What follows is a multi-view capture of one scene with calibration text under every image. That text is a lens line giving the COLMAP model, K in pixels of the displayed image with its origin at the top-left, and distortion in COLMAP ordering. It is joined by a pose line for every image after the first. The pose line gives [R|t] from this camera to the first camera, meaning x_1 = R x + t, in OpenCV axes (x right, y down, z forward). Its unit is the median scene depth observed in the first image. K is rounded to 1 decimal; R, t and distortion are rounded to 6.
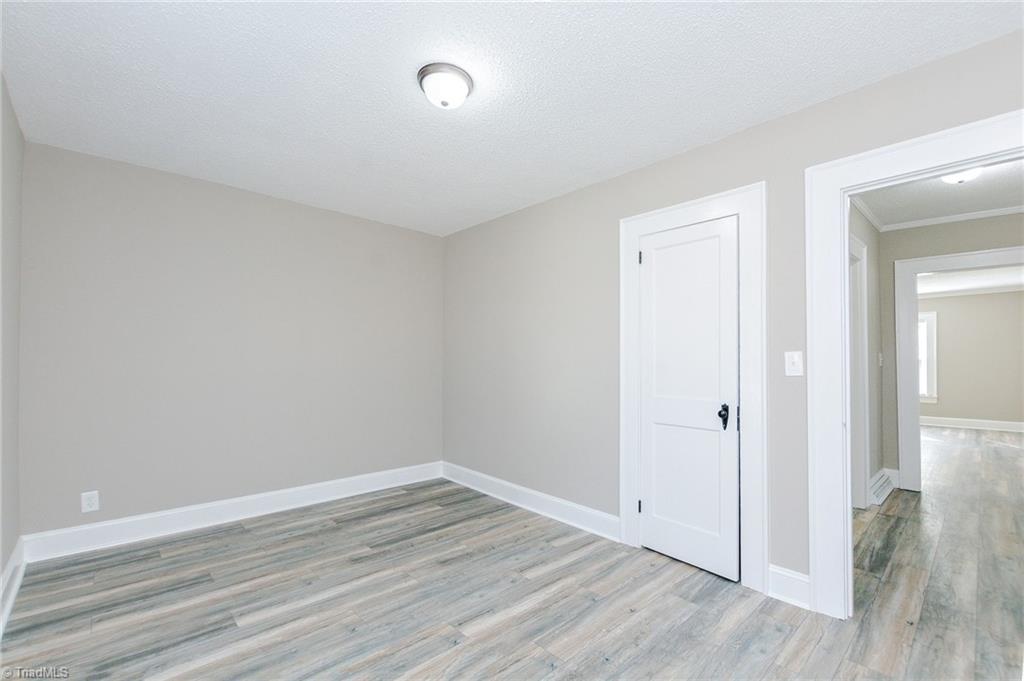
lens RADIAL K [[459.2, 0, 512.5], [0, 459.2, 349.6], [0, 0, 1]] dist [0.008554, -0.002937]
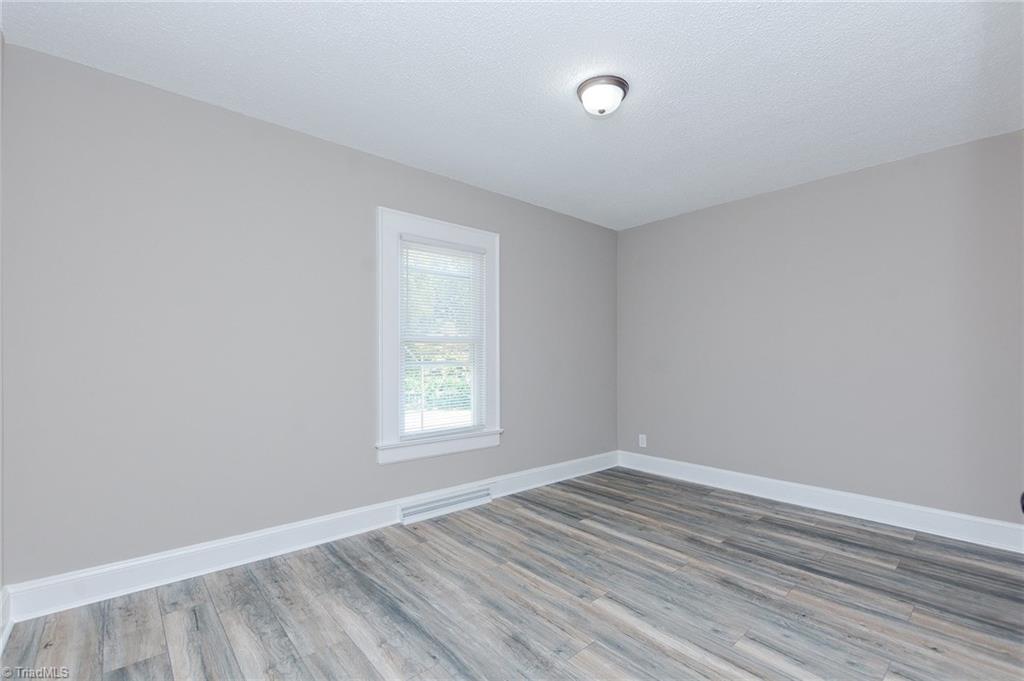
lens RADIAL K [[459.2, 0, 512.0], [0, 459.2, 339.6], [0, 0, 1]] dist [0.008554, -0.002937]
pose [[-0.062339, -0.043830, -0.997092, 0.756295], [0.027430, 0.998583, -0.045610, 0.033368], [0.997678, -0.030193, -0.061049, 0.657072]]
